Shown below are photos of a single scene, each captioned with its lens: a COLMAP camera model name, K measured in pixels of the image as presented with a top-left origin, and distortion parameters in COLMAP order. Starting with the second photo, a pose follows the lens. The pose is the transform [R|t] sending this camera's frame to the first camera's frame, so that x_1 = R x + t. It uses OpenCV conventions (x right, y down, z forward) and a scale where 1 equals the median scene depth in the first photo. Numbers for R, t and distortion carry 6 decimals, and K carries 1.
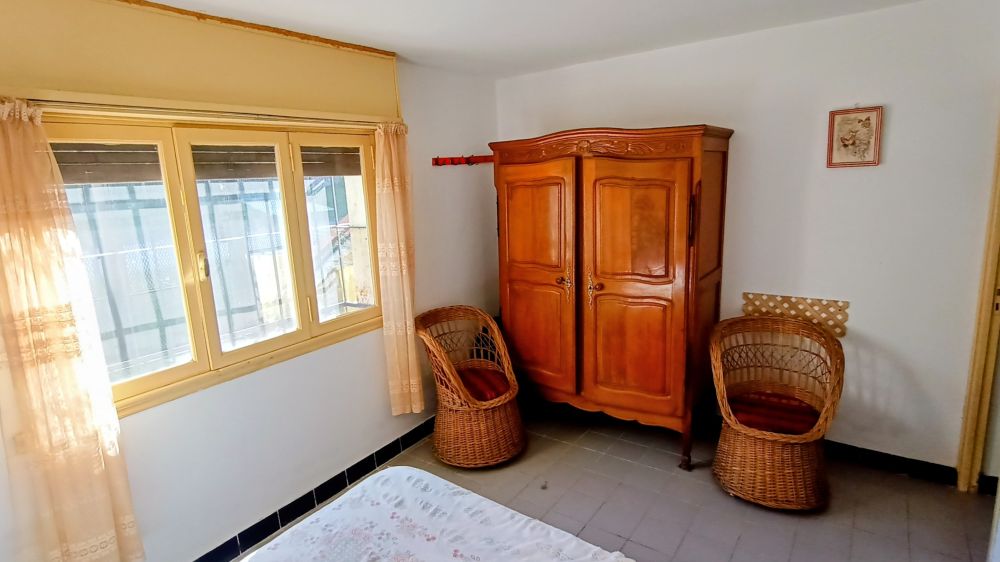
lens RADIAL K [[514.0, 0, 506.4], [0, 514.0, 272.9], [0, 0, 1]] dist [0.001170, -0.000272]
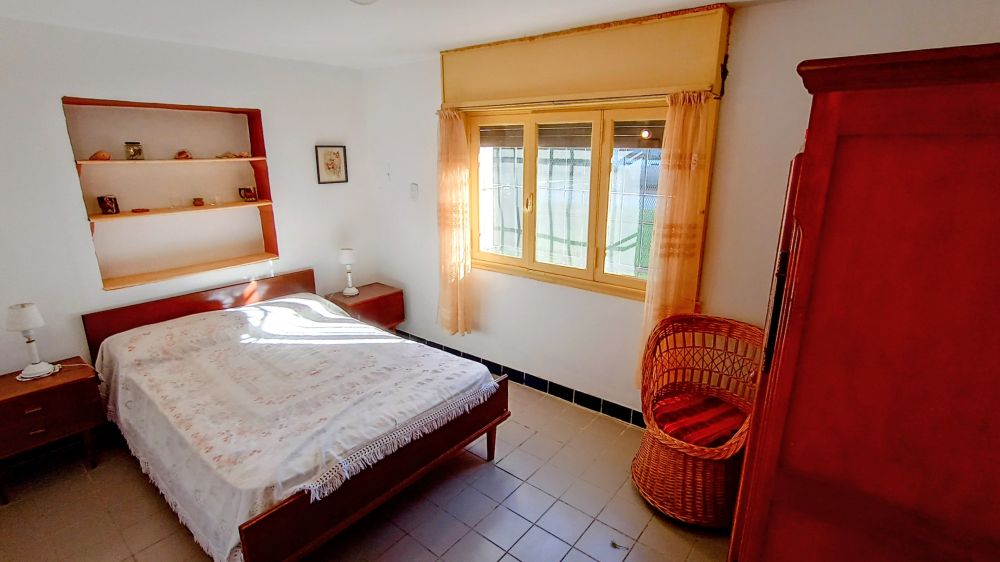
lens RADIAL K [[466.4, 0, 506.8], [0, 466.4, 271.9], [0, 0, 1]] dist [-0.001945, 0.000050]
pose [[-0.029976, 0.290356, -0.956449, 0.762359], [-0.202065, 0.935363, 0.290287, -0.195049], [0.978913, 0.201966, 0.030632, 0.841727]]
